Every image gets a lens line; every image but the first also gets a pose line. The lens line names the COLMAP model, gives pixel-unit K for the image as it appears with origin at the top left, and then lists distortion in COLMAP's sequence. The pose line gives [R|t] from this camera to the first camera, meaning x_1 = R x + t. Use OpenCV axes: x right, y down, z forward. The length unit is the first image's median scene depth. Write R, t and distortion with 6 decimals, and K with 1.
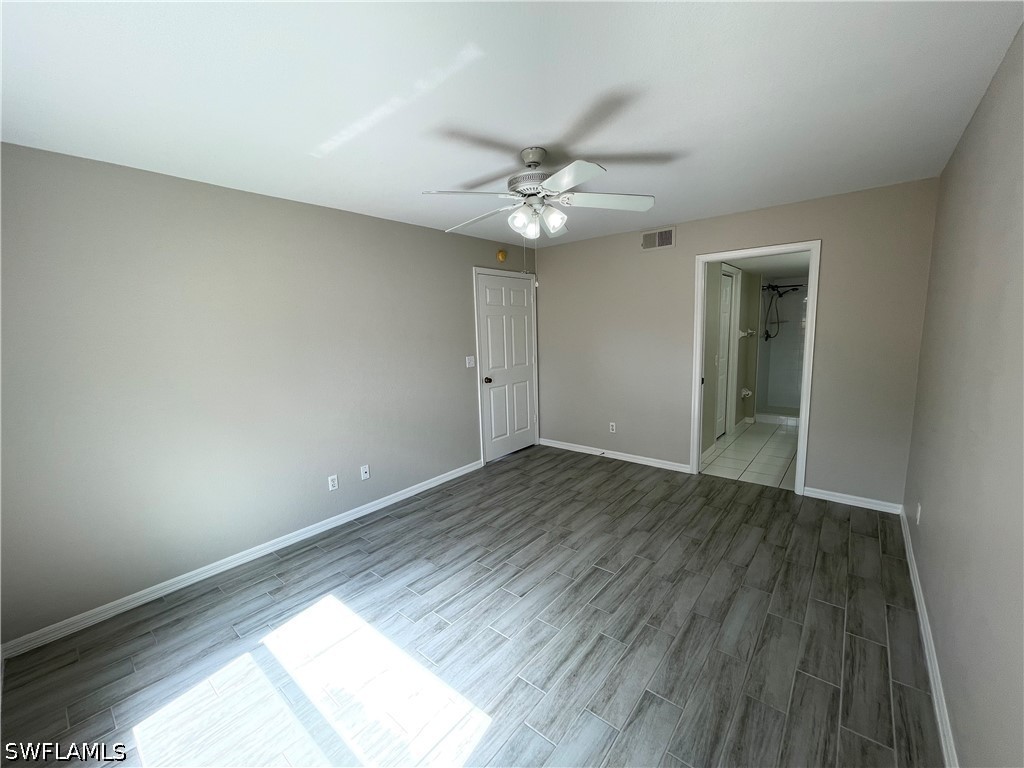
lens RADIAL K [[412.3, 0, 508.6], [0, 412.3, 386.1], [0, 0, 1]] dist [-0.003673, 0.000268]
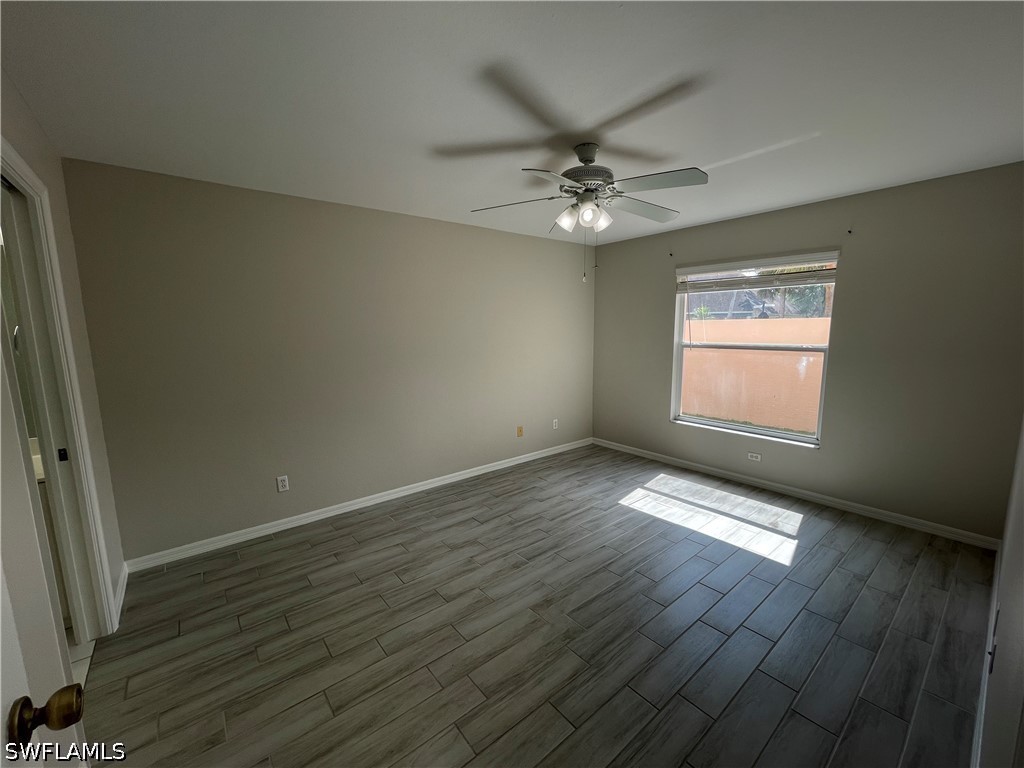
lens RADIAL K [[412.3, 0, 508.6], [0, 412.3, 386.1], [0, 0, 1]] dist [-0.003673, 0.000268]
pose [[-0.980354, 0.018700, 0.196360, 0.054370], [0.072702, 0.959664, 0.271586, -0.261602], [-0.183361, 0.280526, -0.942170, 1.893315]]
